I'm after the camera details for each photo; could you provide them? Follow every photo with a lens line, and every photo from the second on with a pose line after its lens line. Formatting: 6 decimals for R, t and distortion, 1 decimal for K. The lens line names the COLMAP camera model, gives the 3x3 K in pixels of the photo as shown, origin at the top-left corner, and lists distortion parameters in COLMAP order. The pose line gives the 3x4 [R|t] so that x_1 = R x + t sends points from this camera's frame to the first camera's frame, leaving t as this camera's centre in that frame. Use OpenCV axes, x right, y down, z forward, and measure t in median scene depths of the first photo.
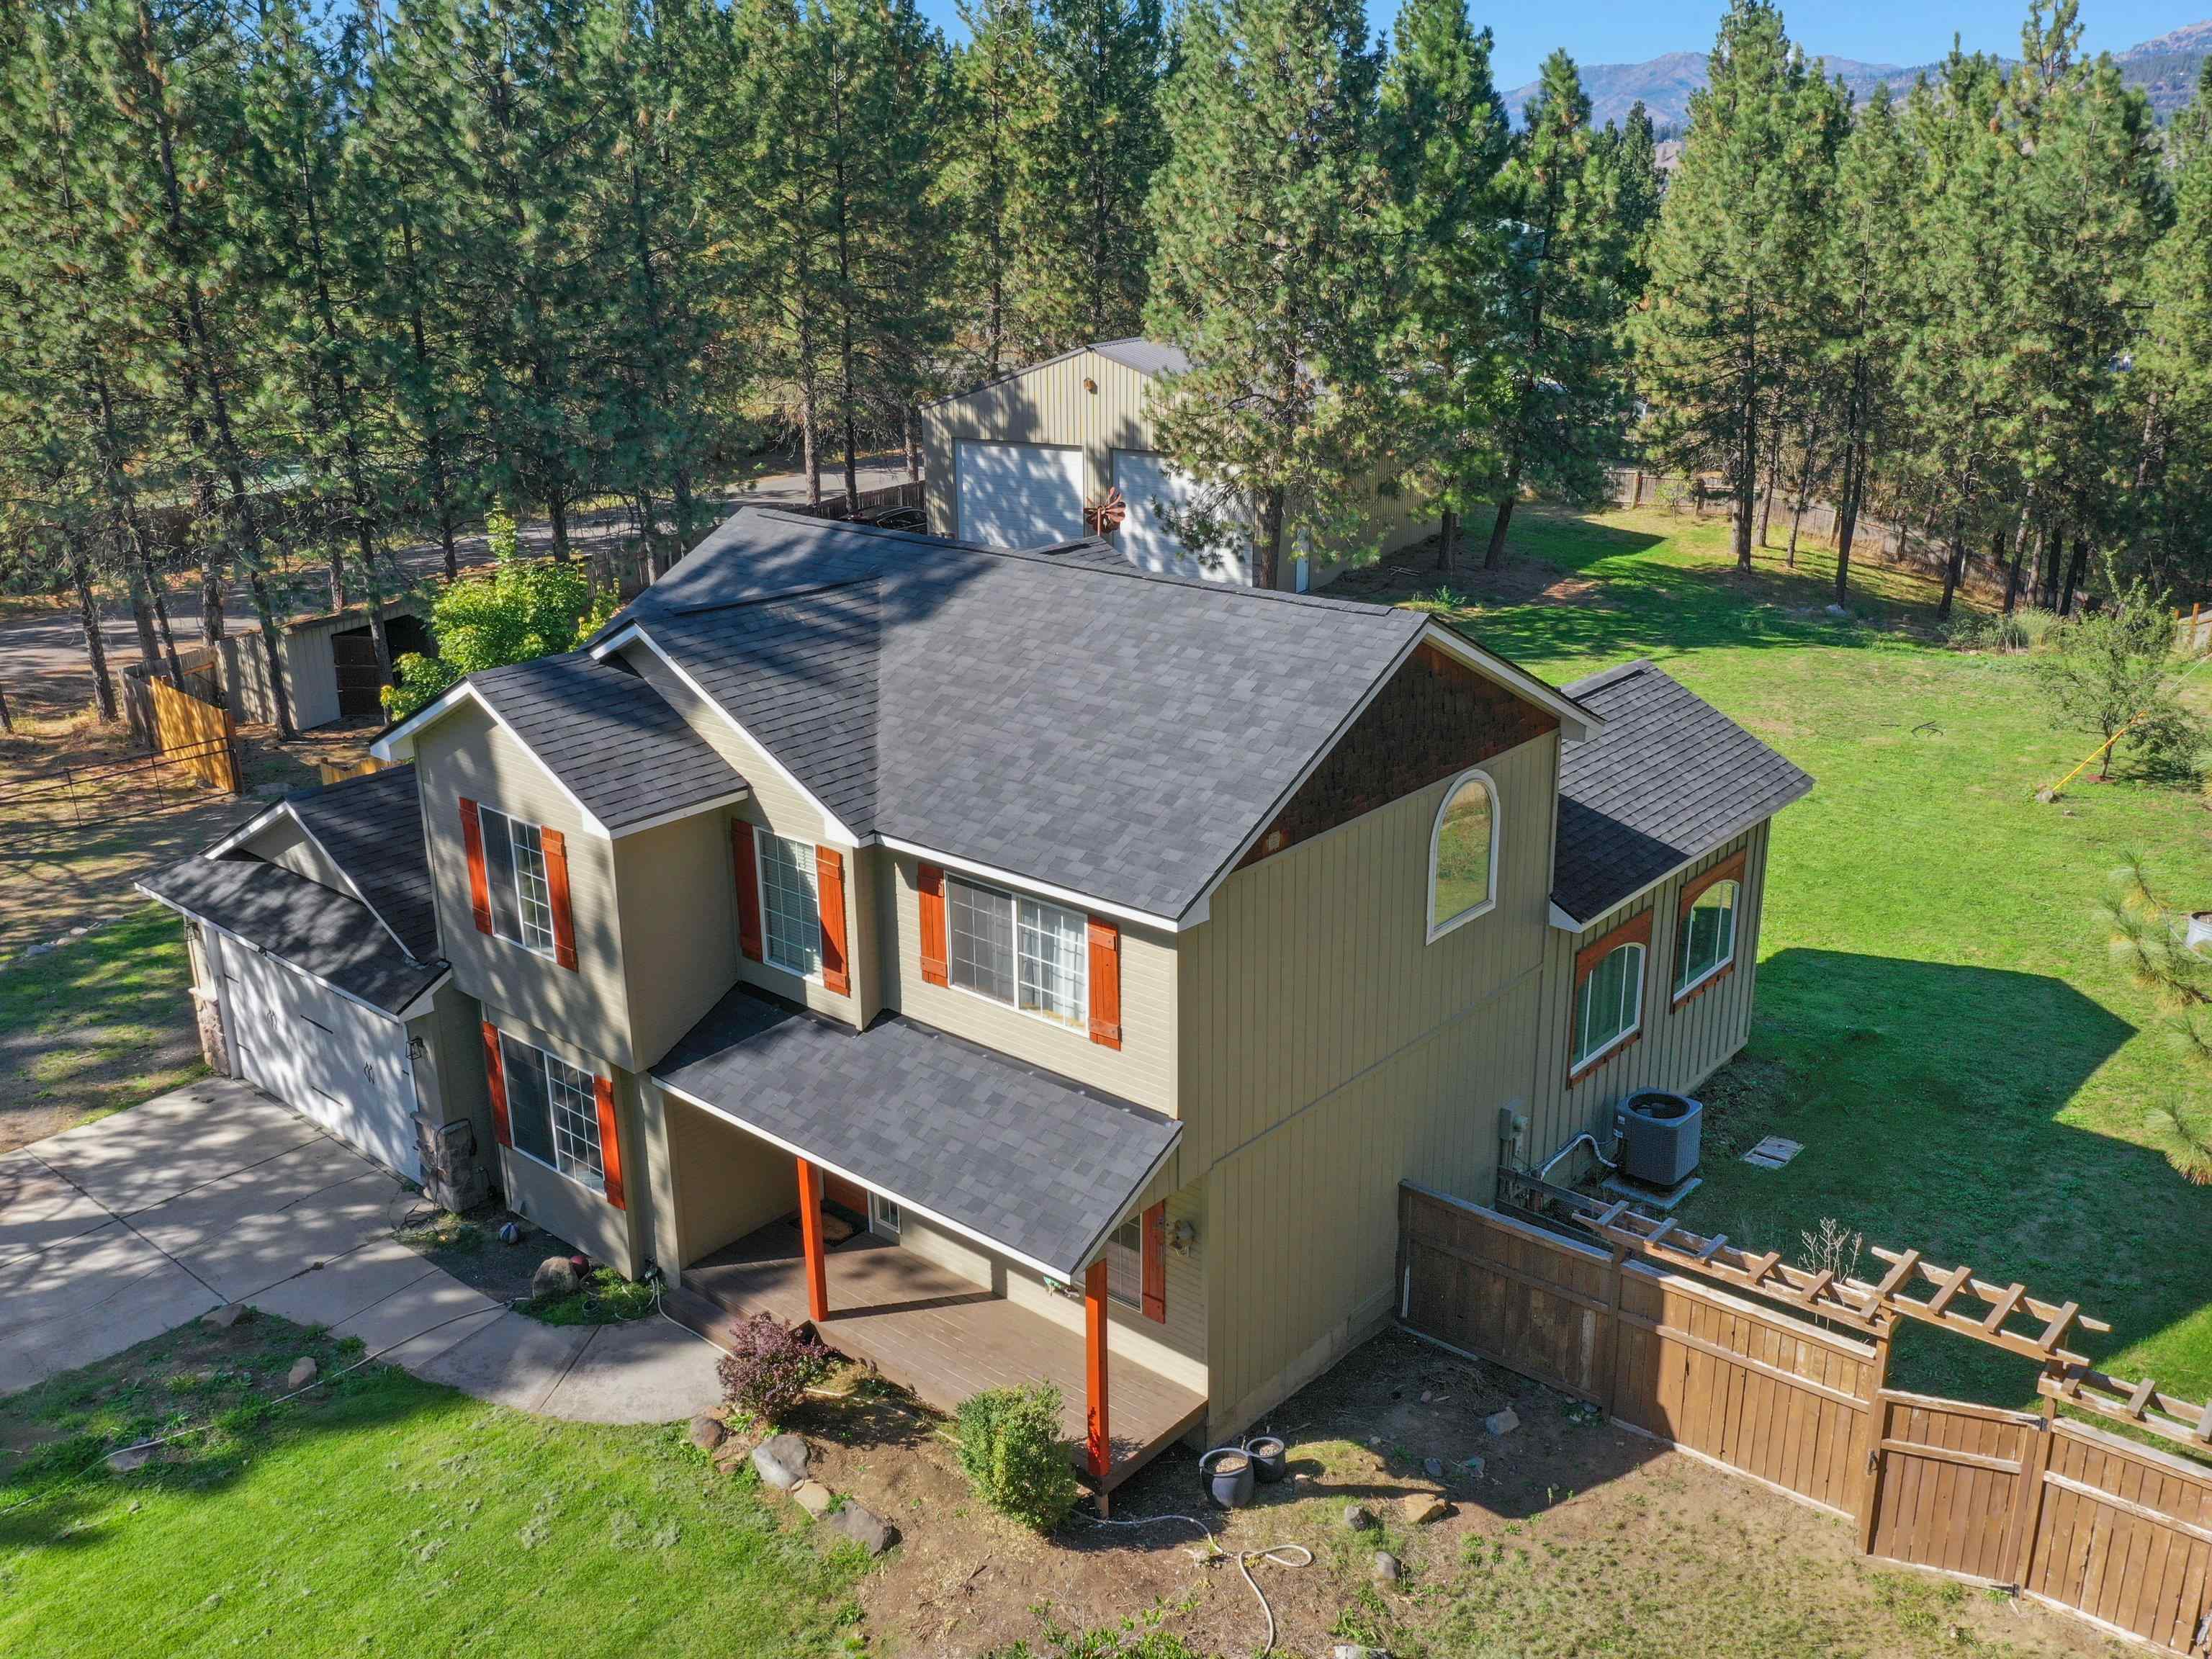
lens RADIAL K [[1977.0, 0, 1101.0], [0, 1977.0, 789.1], [0, 0, 1]] dist [-0.009533, -0.005746]
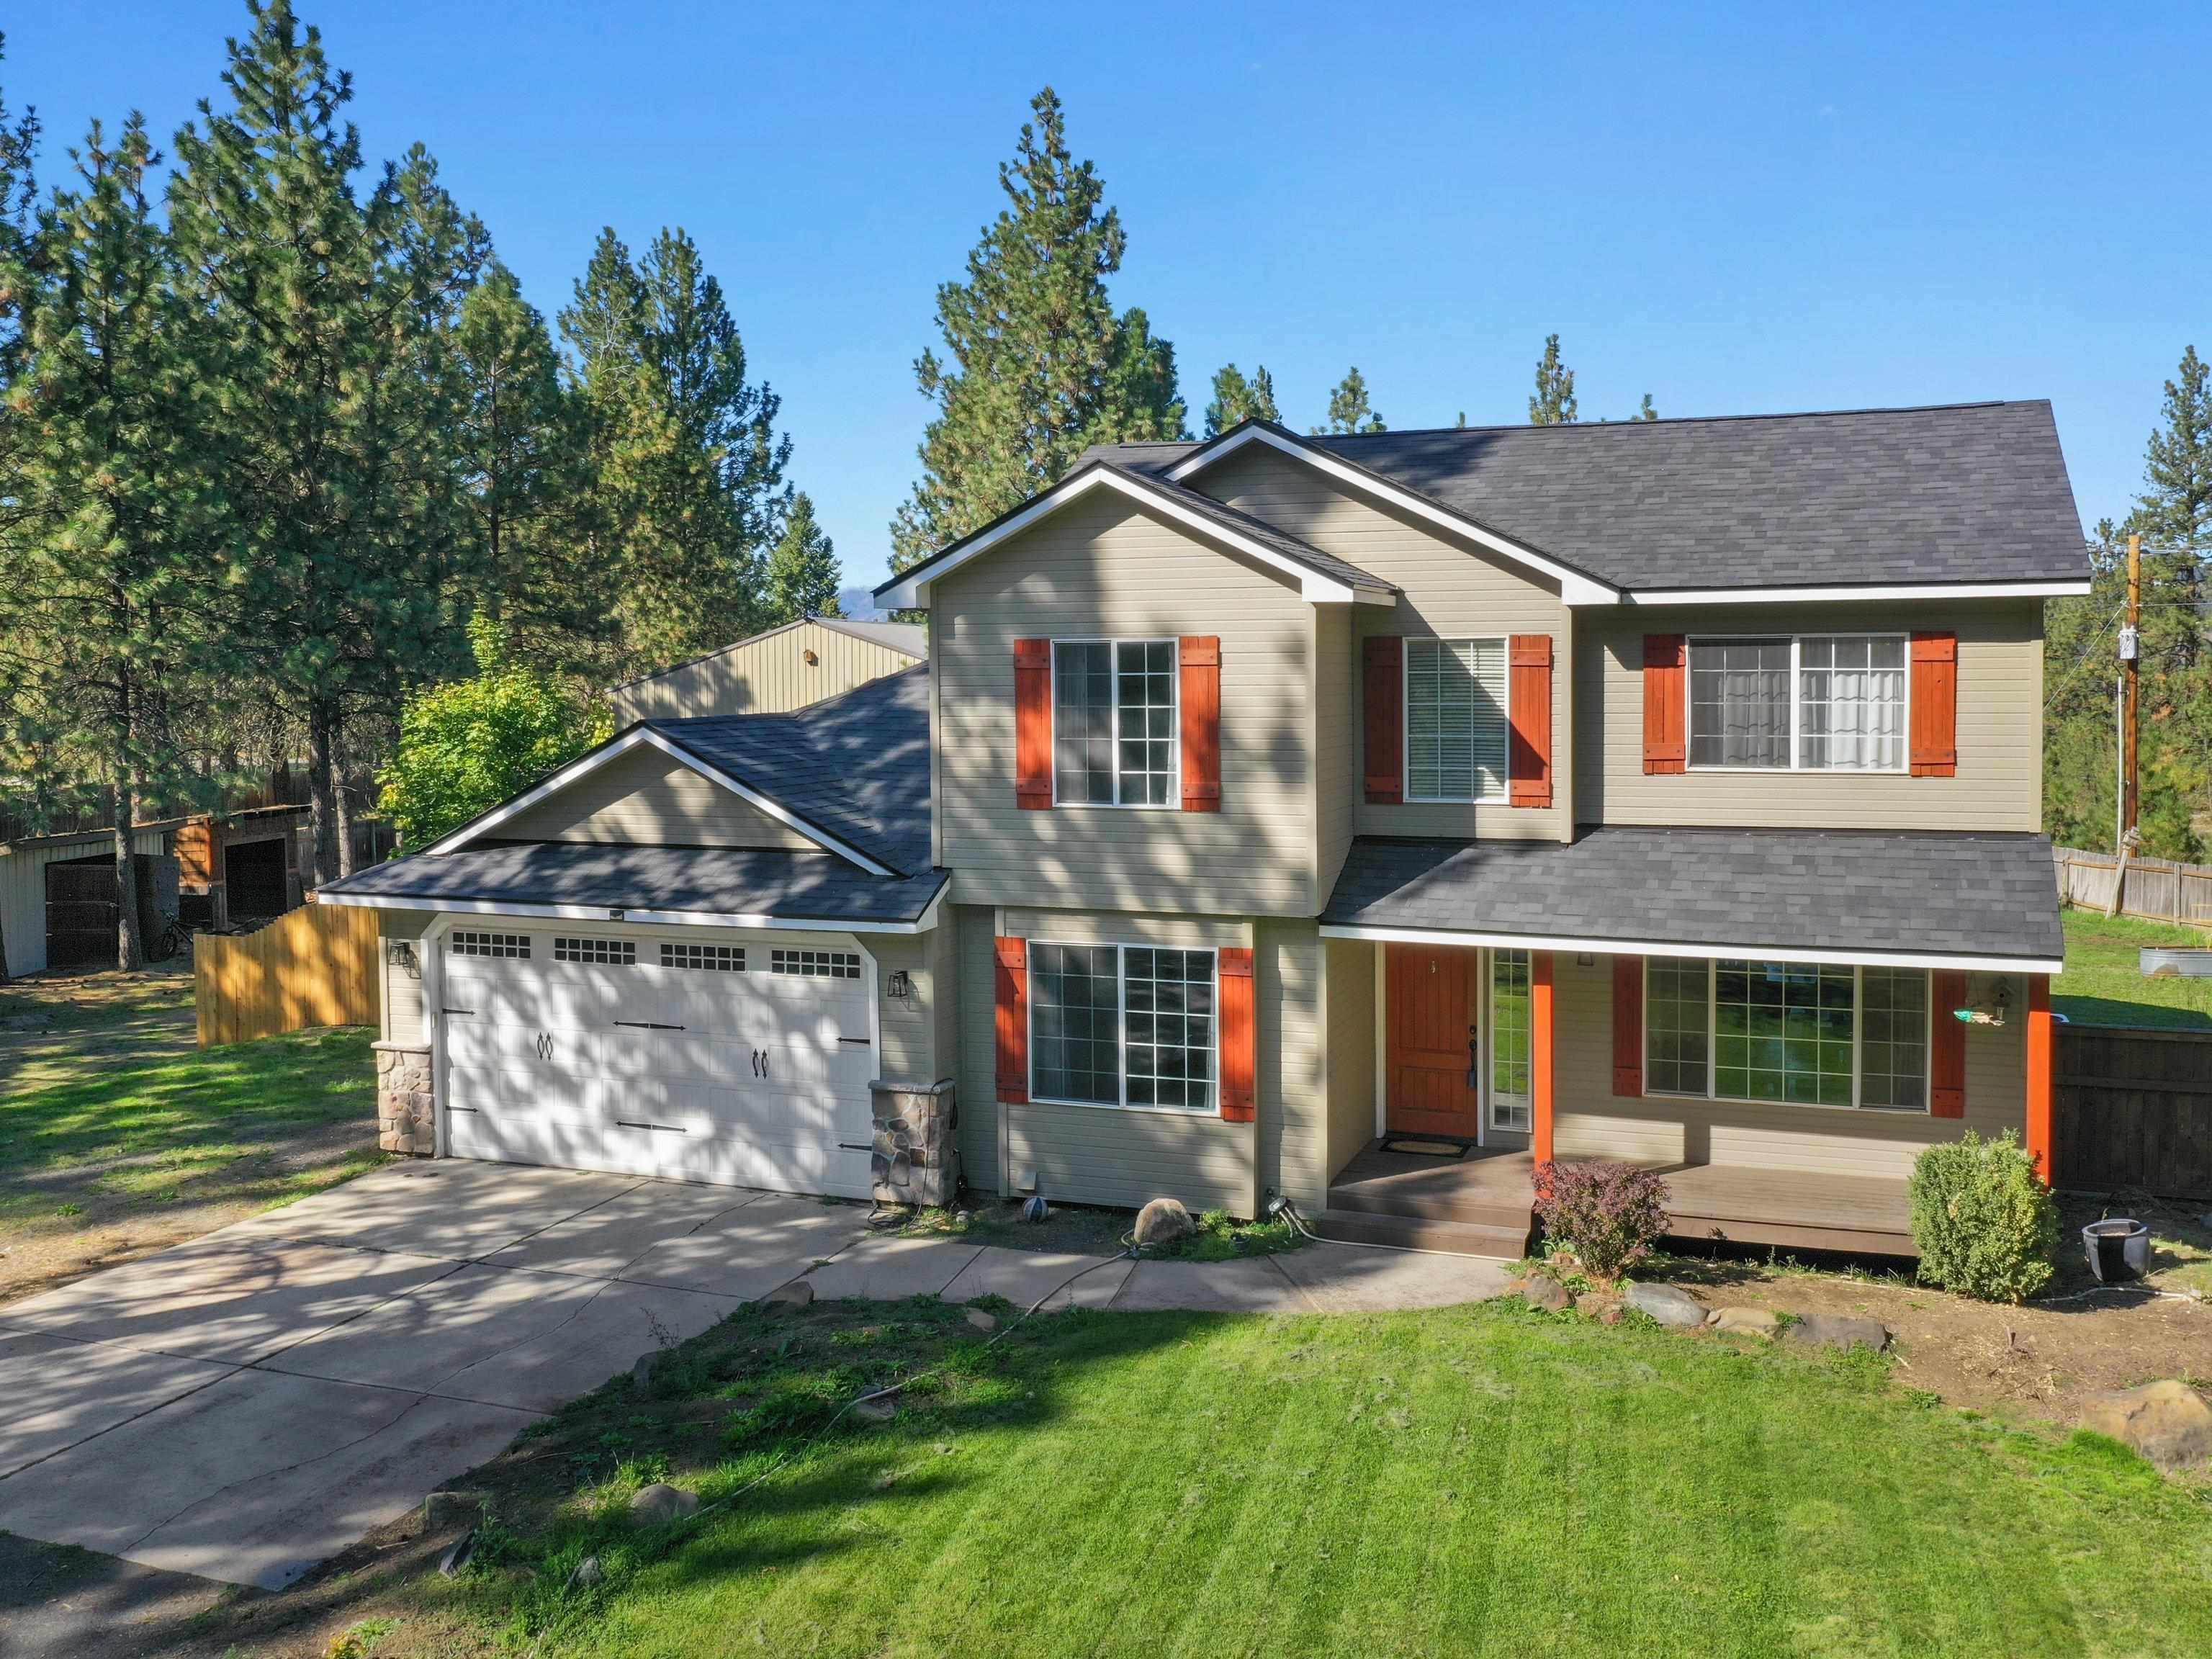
lens RADIAL K [[1977.0, 0, 1056.8], [0, 1977.0, 713.3], [0, 0, 1]] dist [-0.009533, -0.005746]
pose [[0.944436, 0.002378, 0.328685, -0.596520], [0.090600, 0.959353, -0.267270, 0.267092], [-0.315961, 0.282198, 0.905833, 0.234013]]
